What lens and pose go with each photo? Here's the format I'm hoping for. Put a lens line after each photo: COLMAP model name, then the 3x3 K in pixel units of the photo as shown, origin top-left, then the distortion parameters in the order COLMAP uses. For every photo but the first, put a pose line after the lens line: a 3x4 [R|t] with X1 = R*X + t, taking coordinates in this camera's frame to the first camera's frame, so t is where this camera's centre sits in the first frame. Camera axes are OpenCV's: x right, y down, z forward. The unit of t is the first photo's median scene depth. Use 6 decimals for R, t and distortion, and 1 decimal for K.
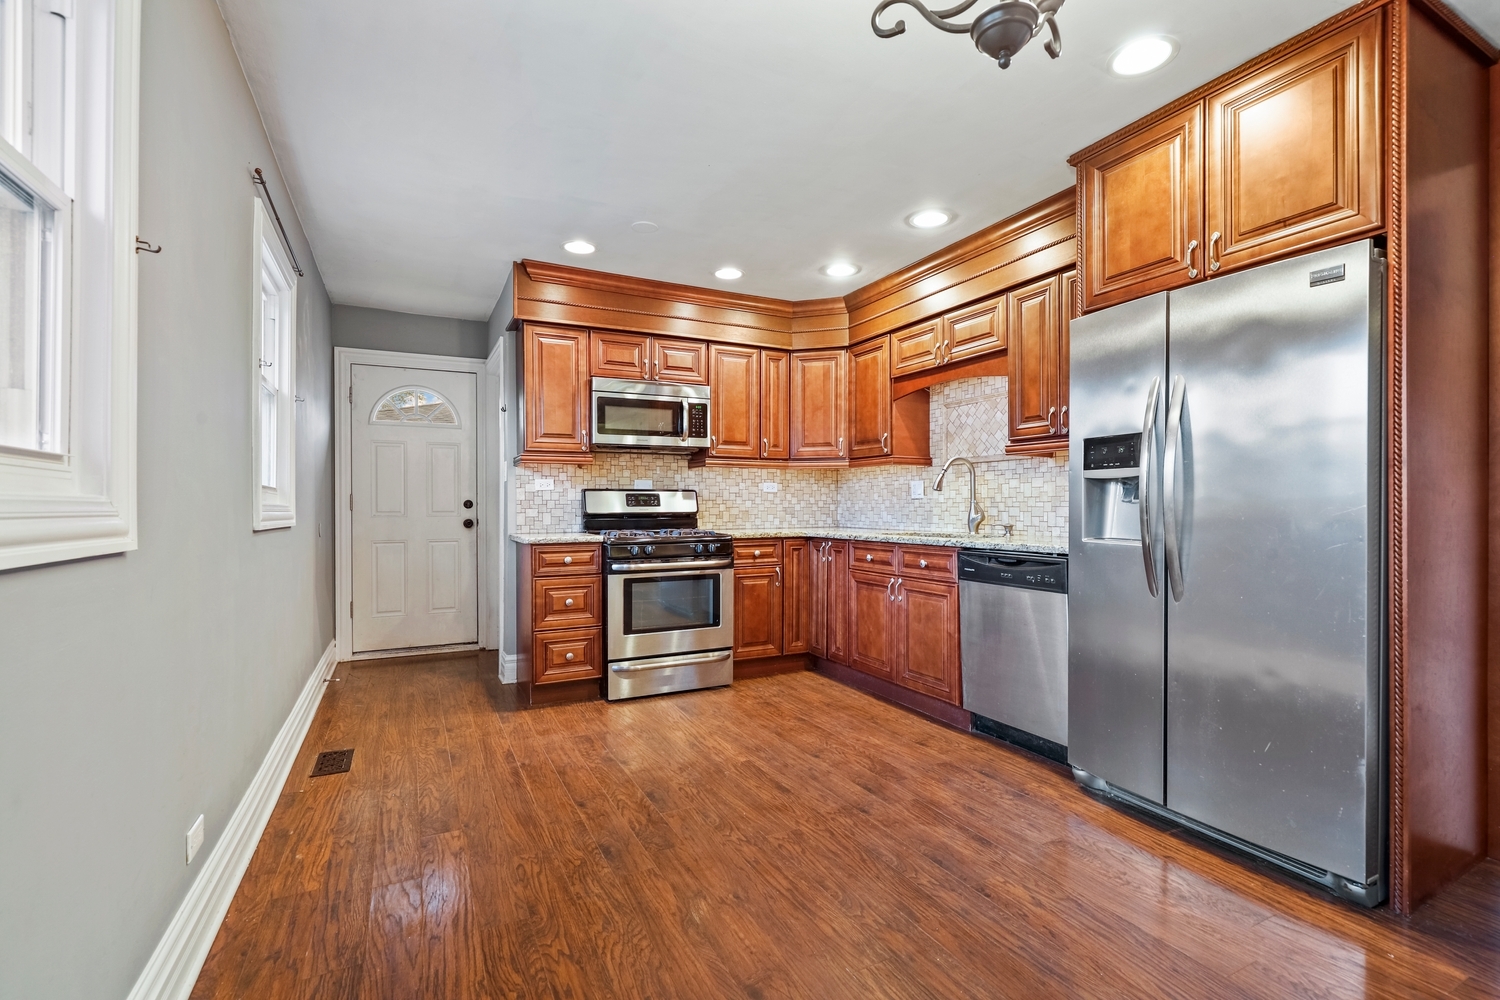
lens RADIAL K [[685.0, 0, 761.4], [0, 685.0, 500.5], [0, 0, 1]] dist [-0.000347, 0.000153]
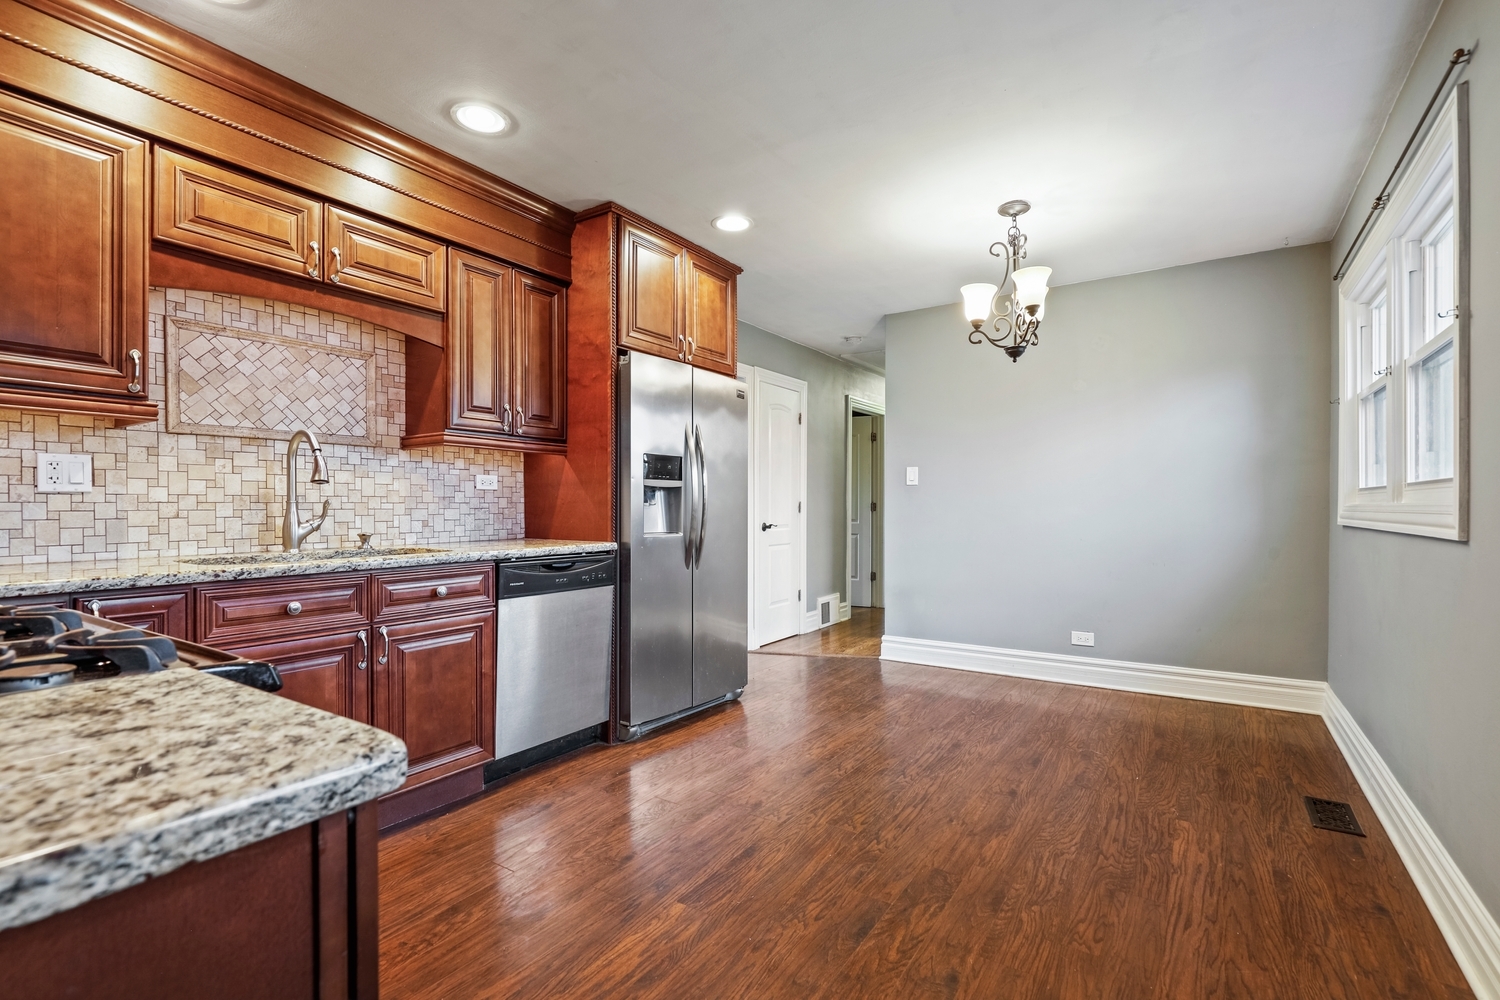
lens RADIAL K [[685.0, 0, 760.3], [0, 685.0, 508.4], [0, 0, 1]] dist [-0.000347, 0.000153]
pose [[-0.495506, 0.000027, 0.868604, -0.619636], [-0.006015, 0.999976, -0.003463, 0.010492], [-0.868584, -0.006941, -0.495494, 1.258647]]
